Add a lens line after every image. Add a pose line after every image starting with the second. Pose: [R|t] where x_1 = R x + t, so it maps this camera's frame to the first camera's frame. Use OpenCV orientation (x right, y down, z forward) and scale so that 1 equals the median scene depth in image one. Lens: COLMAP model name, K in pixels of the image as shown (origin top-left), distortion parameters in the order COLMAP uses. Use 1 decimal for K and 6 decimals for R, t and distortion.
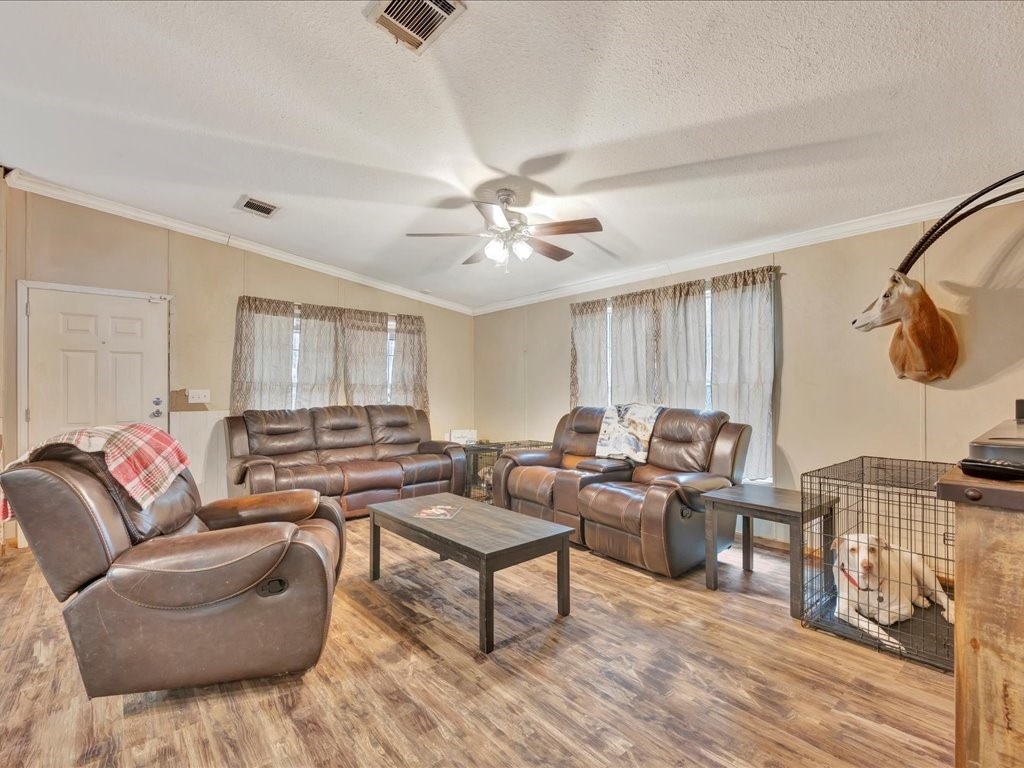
lens RADIAL K [[491.0, 0, 517.4], [0, 491.0, 391.5], [0, 0, 1]] dist [-0.000350, -0.000091]
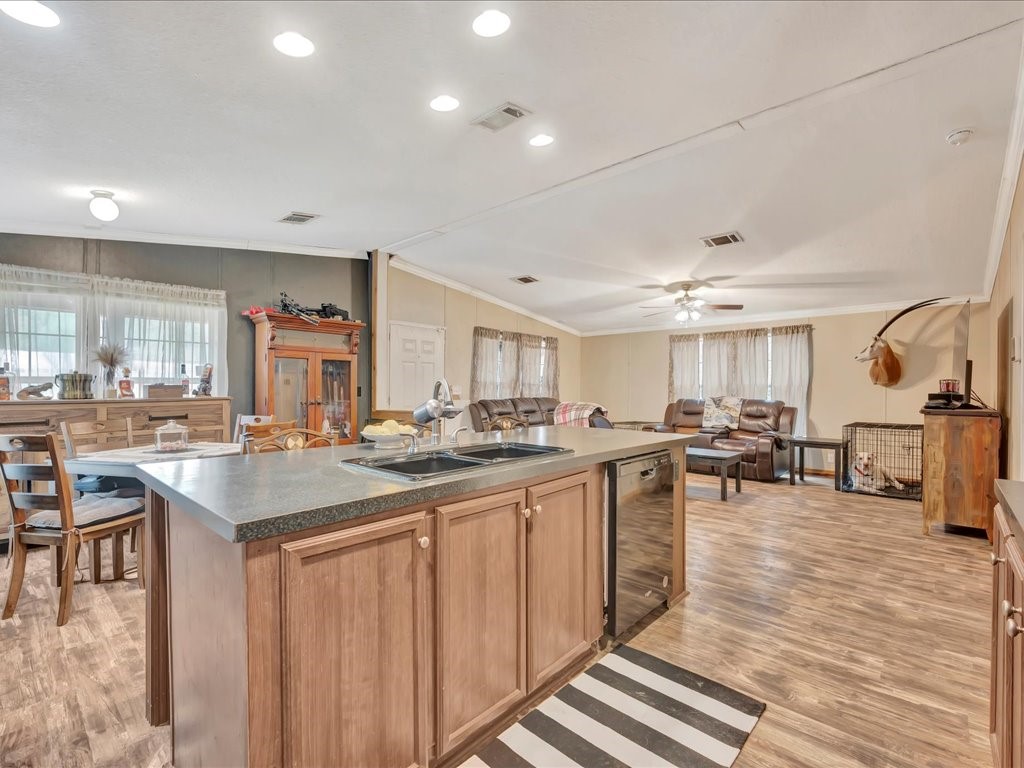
lens RADIAL K [[493.3, 0, 512.3], [0, 493.3, 396.8], [0, 0, 1]] dist [0.001841, 0.000663]
pose [[0.991774, 0.004607, 0.127918, -0.785037], [-0.006339, 0.999894, 0.013138, 0.007427], [-0.127844, -0.013841, 0.991698, -0.687339]]
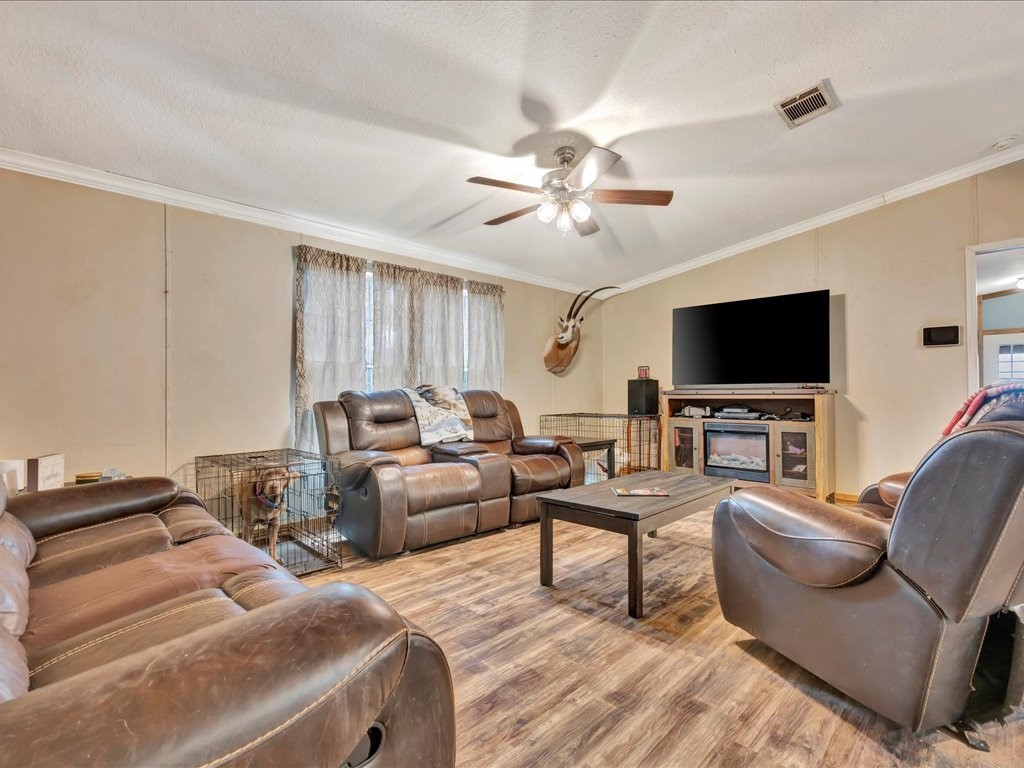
lens RADIAL K [[491.0, 0, 517.4], [0, 491.0, 391.5], [0, 0, 1]] dist [-0.000350, -0.000091]
pose [[-0.087154, 0.004441, 0.996185, -0.784064], [0.009439, 0.999949, -0.003632, 0.044529], [-0.996150, 0.009086, -0.087191, 0.975031]]
